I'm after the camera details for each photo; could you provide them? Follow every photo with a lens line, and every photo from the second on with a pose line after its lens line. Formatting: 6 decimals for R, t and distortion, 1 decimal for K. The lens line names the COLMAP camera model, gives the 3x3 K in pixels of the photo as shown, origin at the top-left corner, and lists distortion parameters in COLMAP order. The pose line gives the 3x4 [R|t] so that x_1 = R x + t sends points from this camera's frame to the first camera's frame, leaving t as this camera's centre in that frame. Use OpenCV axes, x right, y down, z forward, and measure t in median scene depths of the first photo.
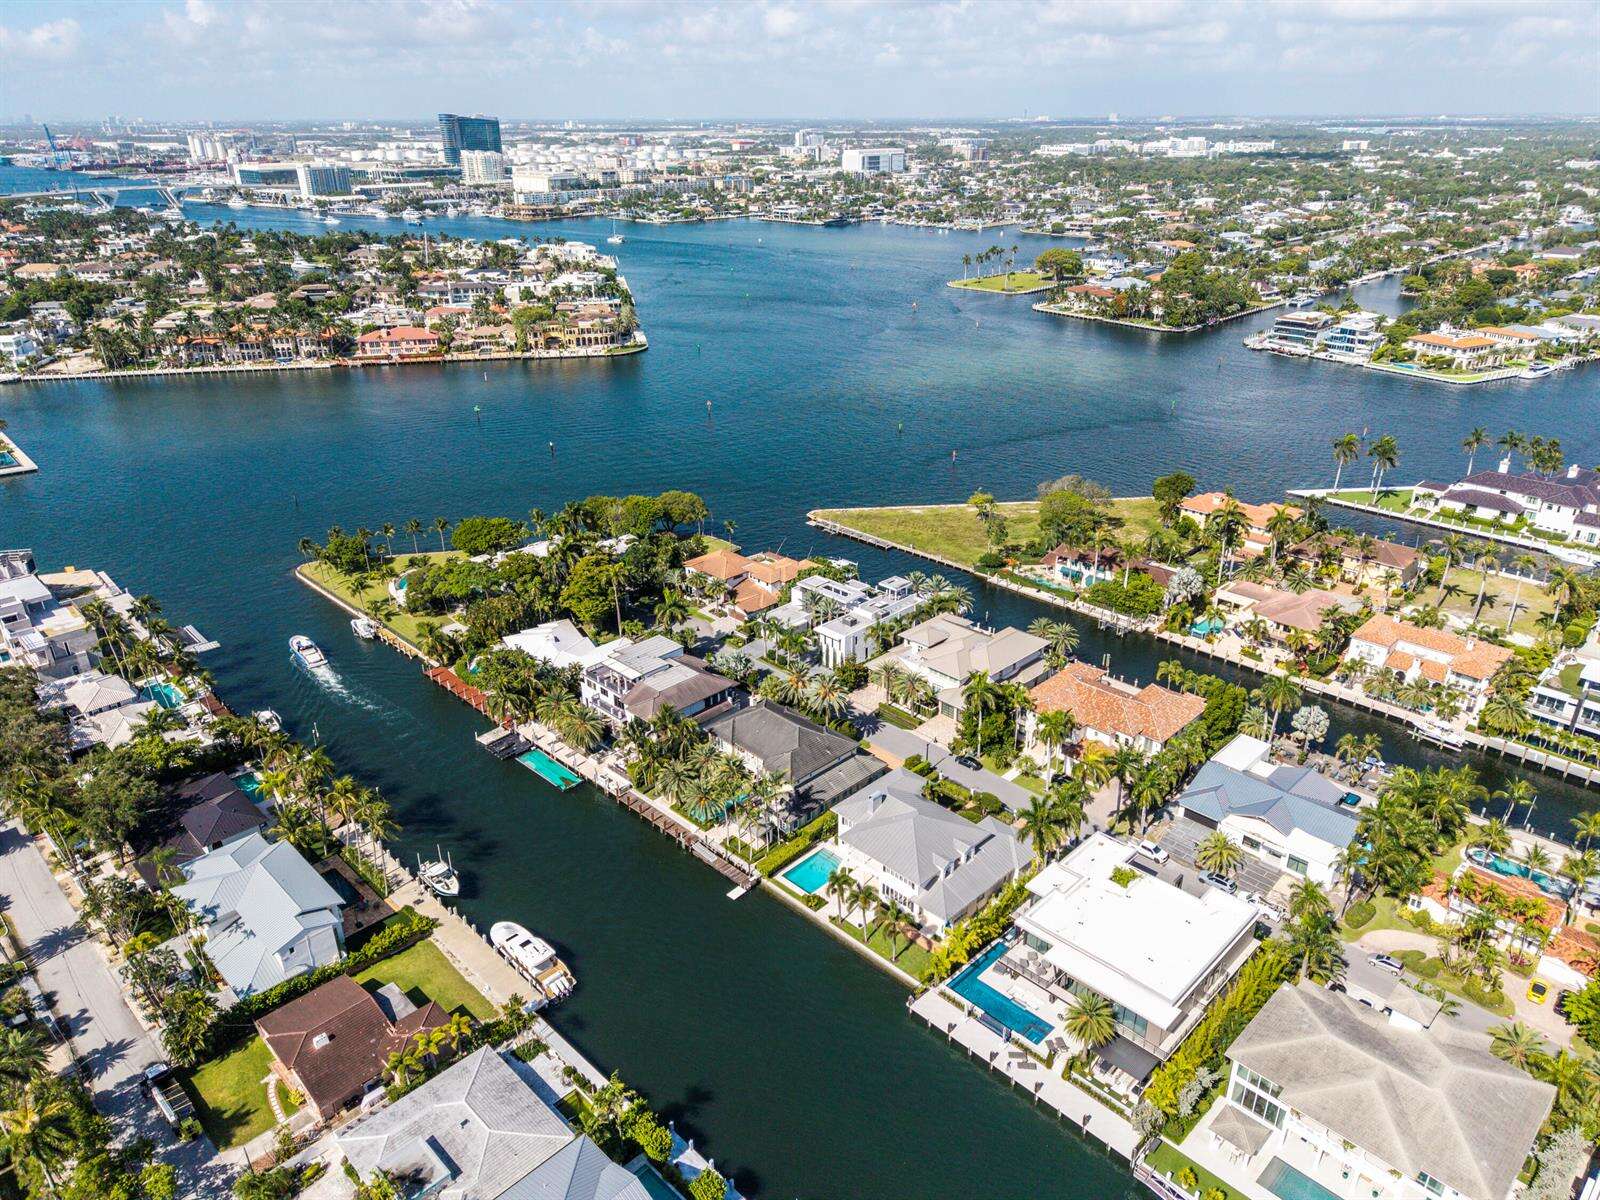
lens RADIAL K [[1056.8, 0, 801.1], [0, 1056.8, 618.6], [0, 0, 1]] dist [0.032573, -0.027013]
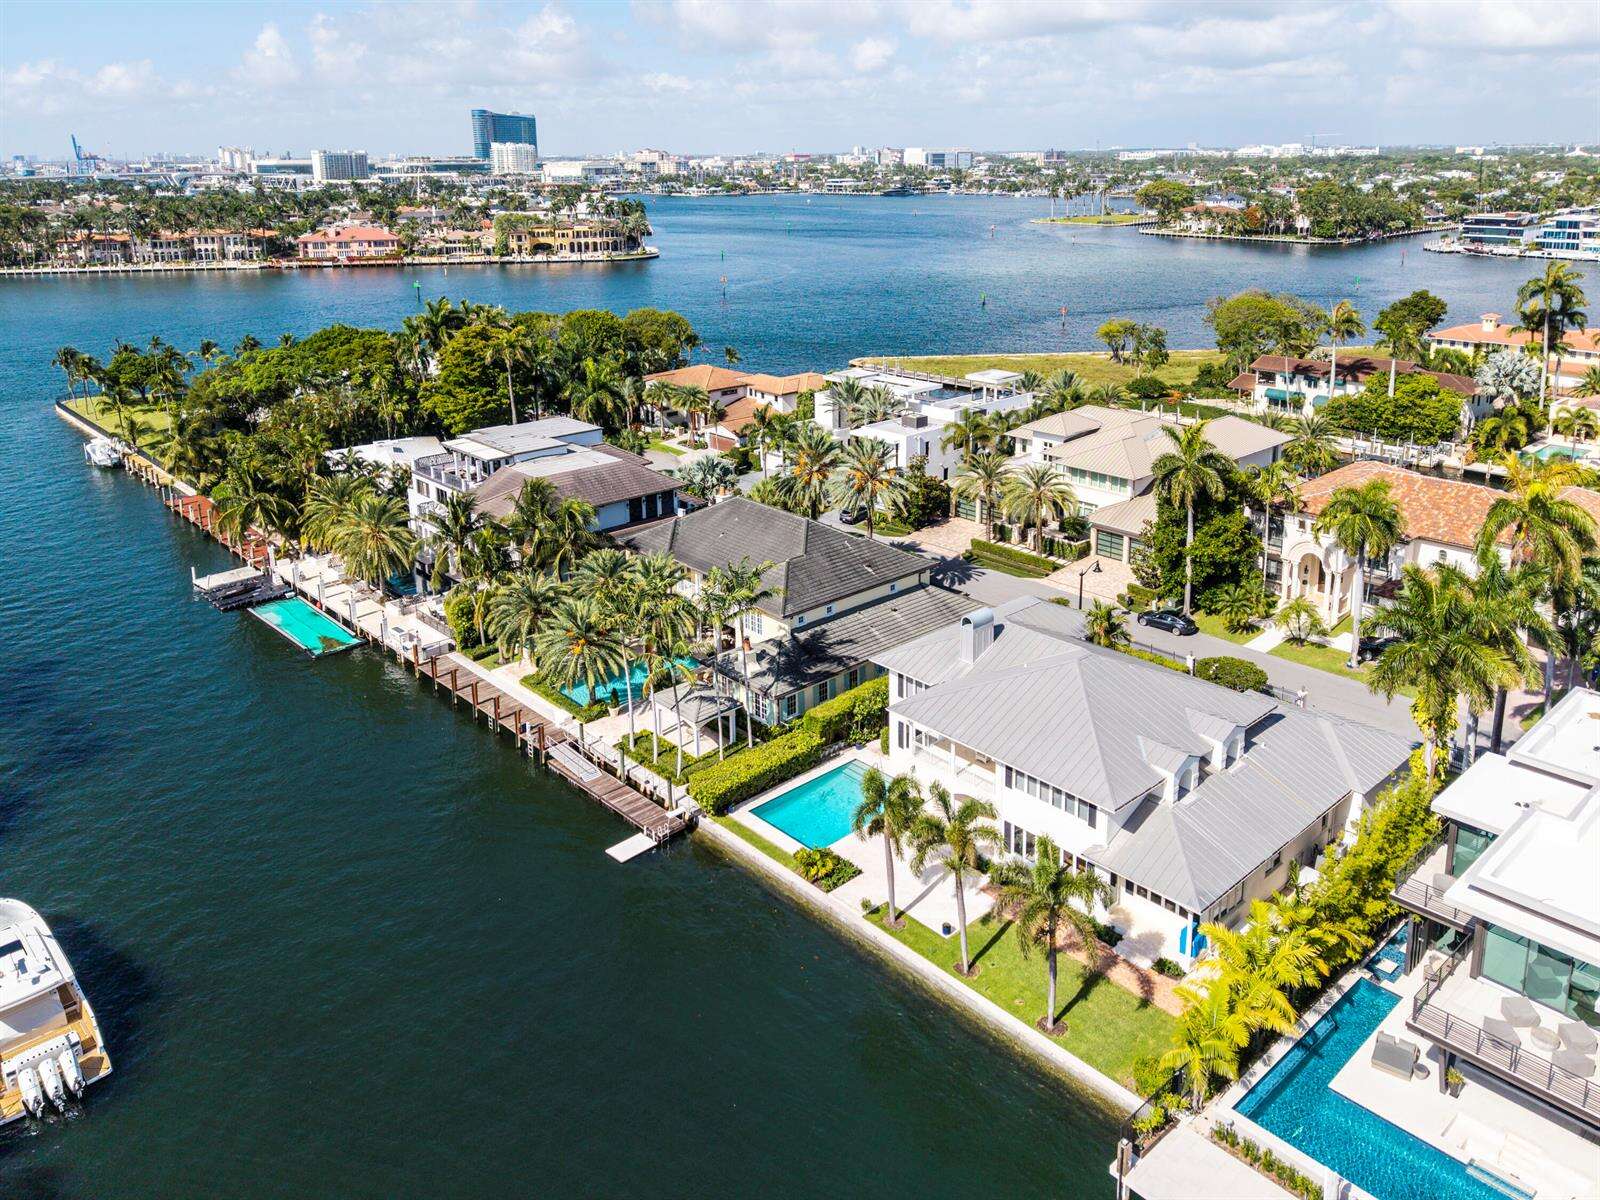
lens RADIAL K [[1188.2, 0, 804.0], [0, 1188.2, 447.8], [0, 0, 1]] dist [0.009443, -0.000951]
pose [[0.998896, 0.005918, -0.046597, 0.015968], [-0.014863, 0.980879, -0.194048, 0.135082], [0.044558, 0.194527, 0.979885, 0.368202]]
